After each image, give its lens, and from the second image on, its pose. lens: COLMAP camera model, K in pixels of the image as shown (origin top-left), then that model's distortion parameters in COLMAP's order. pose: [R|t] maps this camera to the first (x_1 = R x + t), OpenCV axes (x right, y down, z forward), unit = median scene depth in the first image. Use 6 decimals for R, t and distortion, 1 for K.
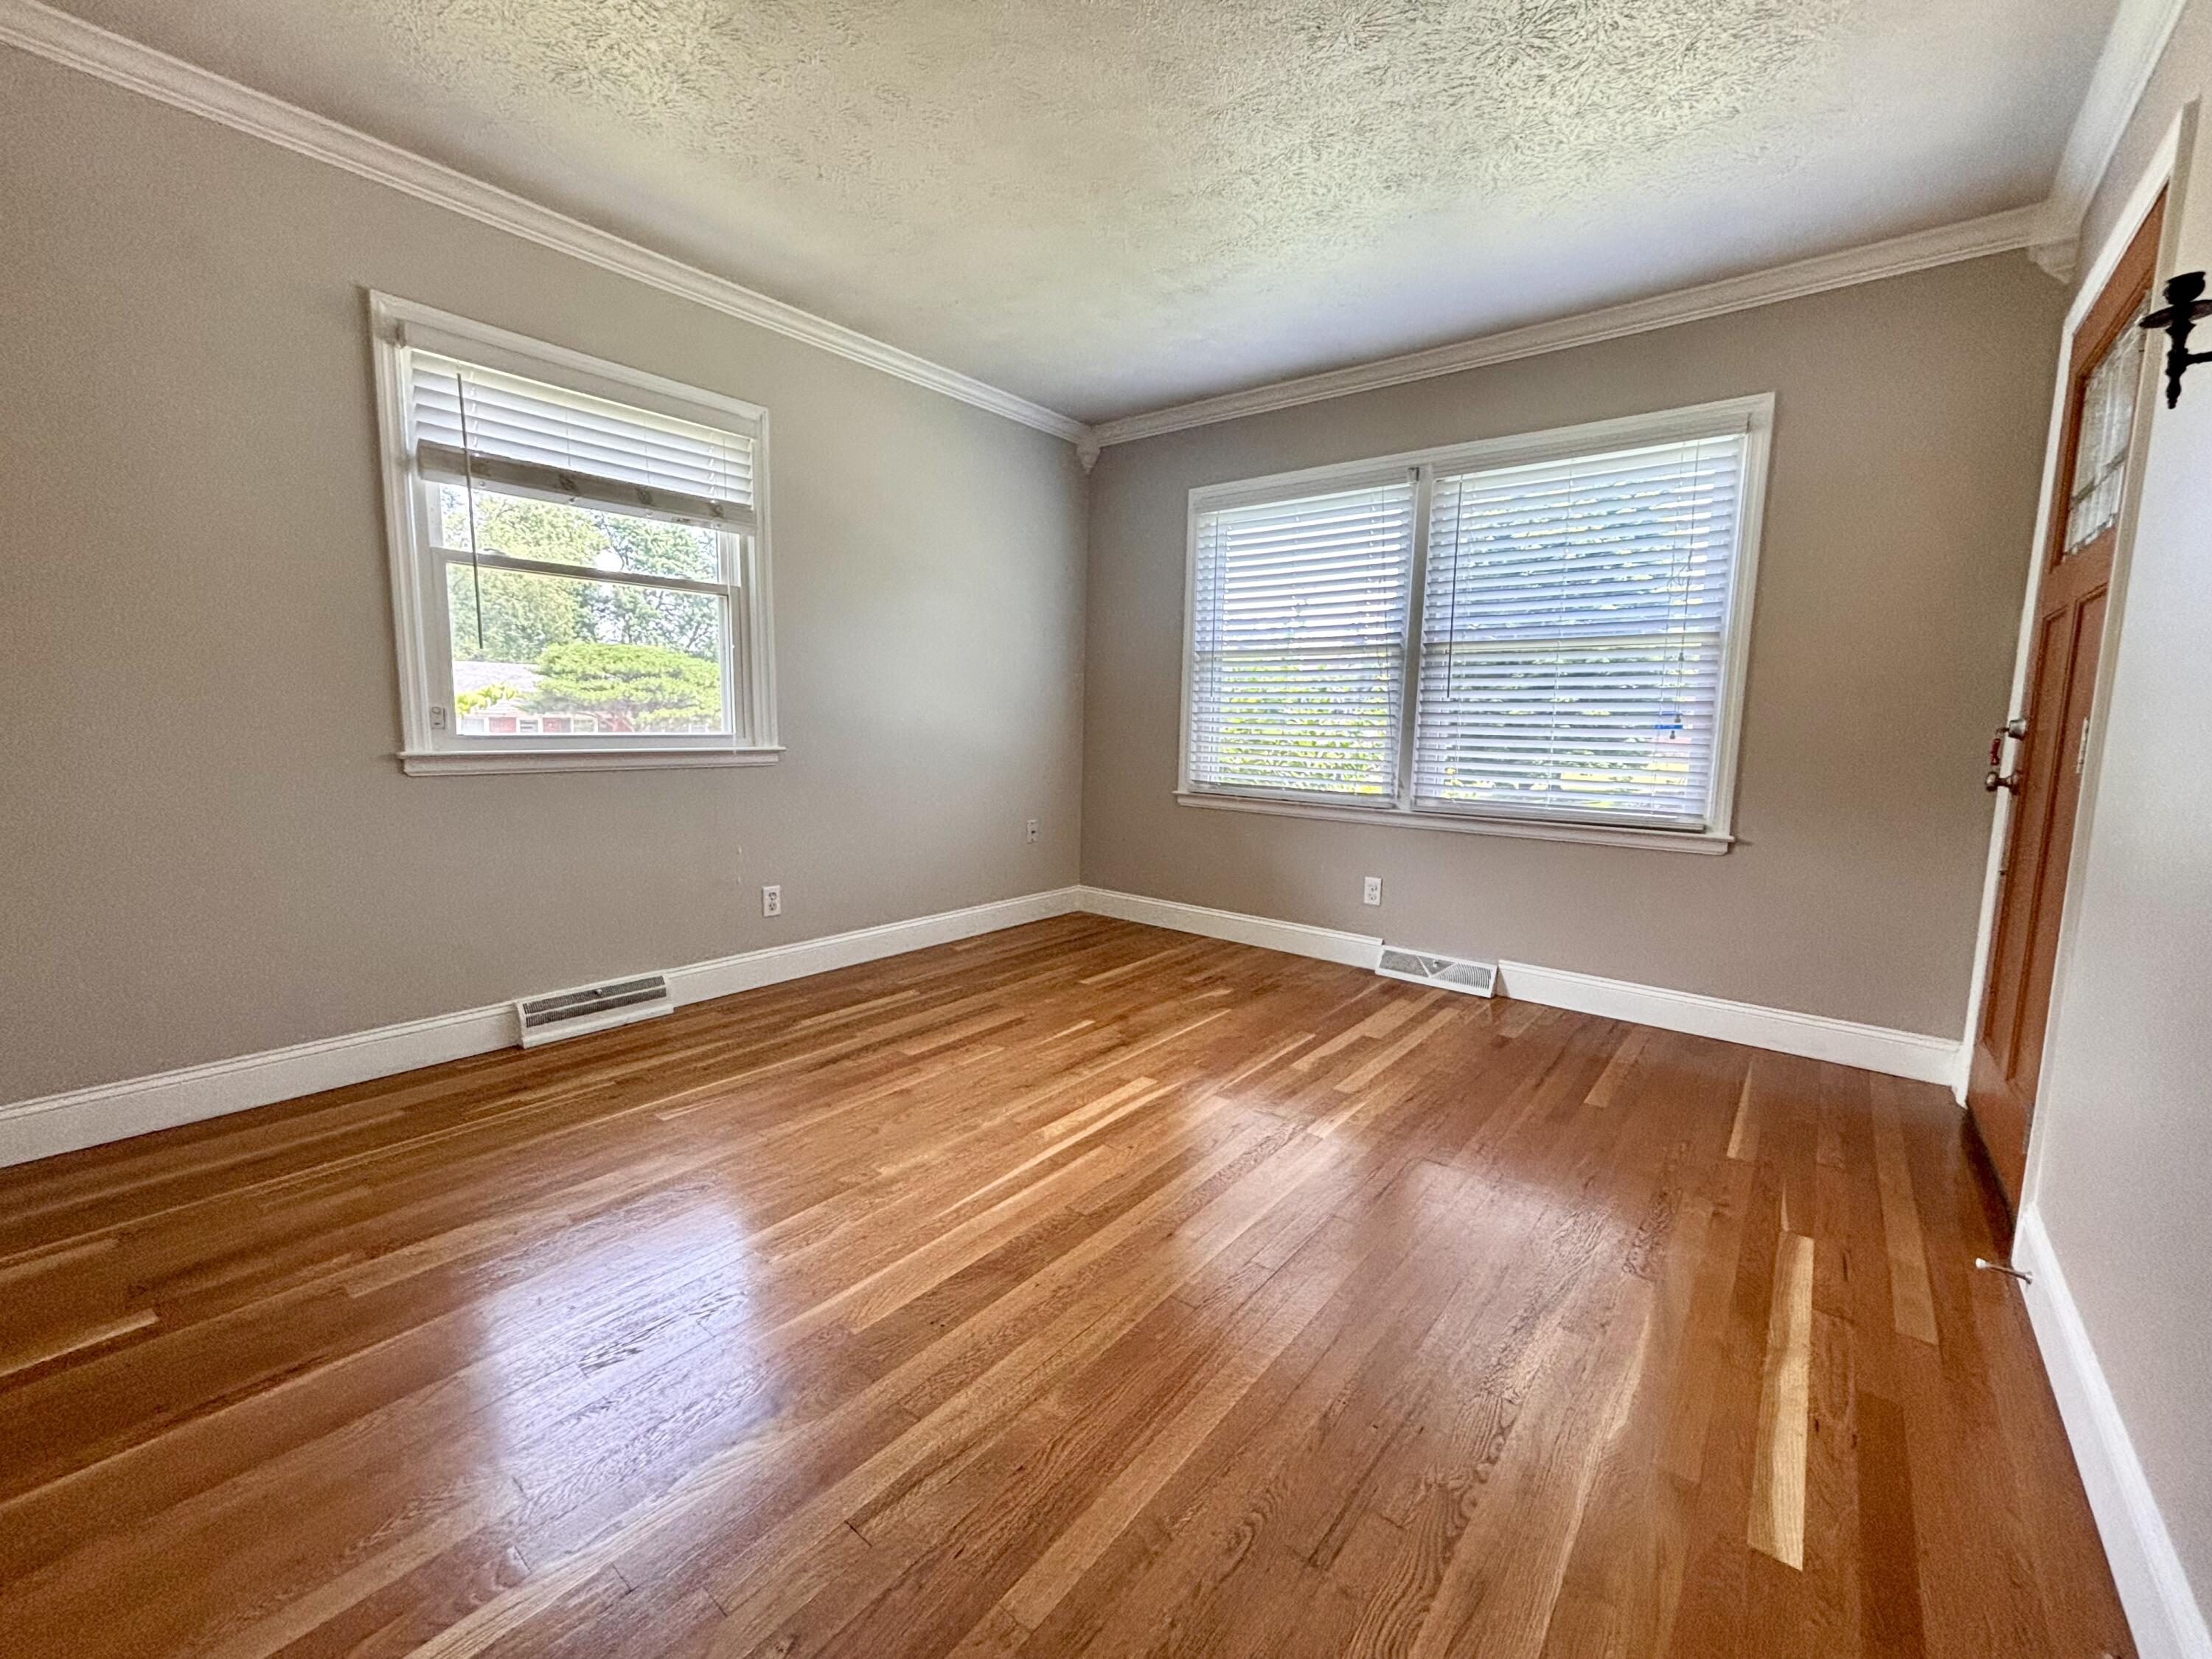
lens RADIAL K [[901.9, 0, 1106.0], [0, 901.9, 829.5], [0, 0, 1]] dist [-0.001083, -0.000186]
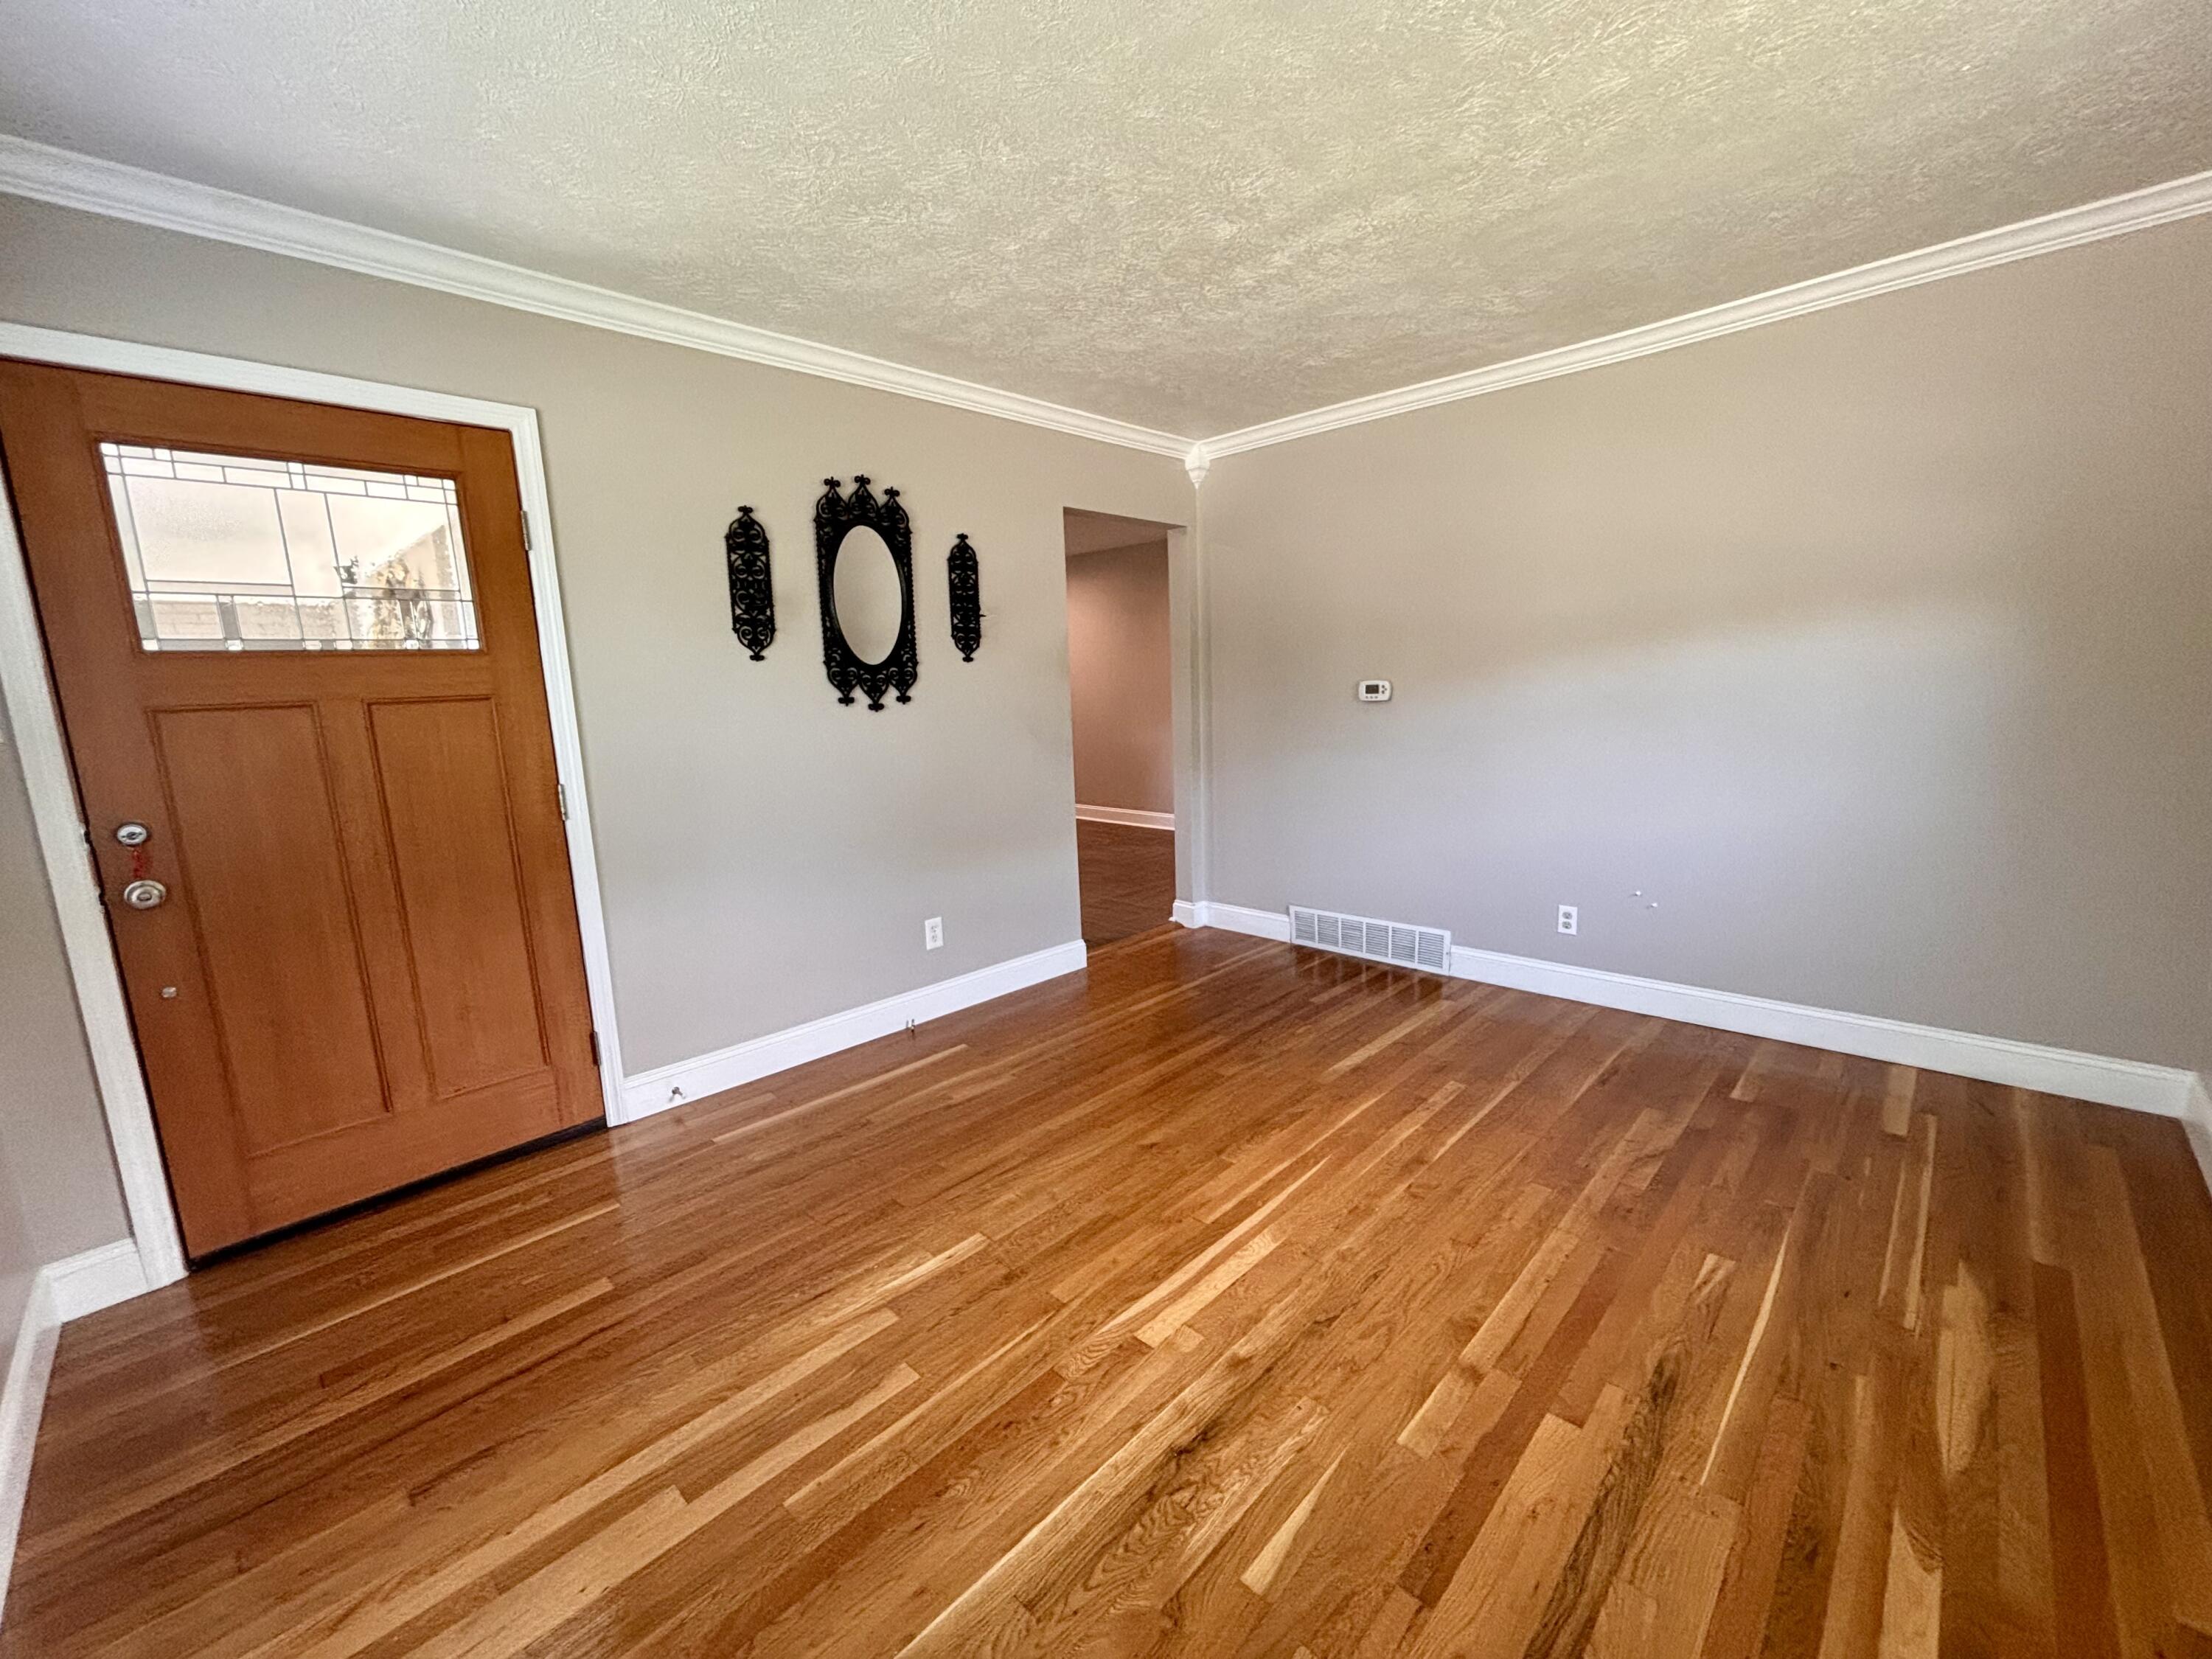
lens RADIAL K [[901.9, 0, 1106.0], [0, 901.9, 829.5], [0, 0, 1]] dist [-0.001083, -0.000186]
pose [[-0.996370, 0.001895, 0.085103, 0.019651], [0.026210, 0.958013, 0.285524, -0.311031], [-0.080989, 0.286718, -0.954586, 1.616169]]
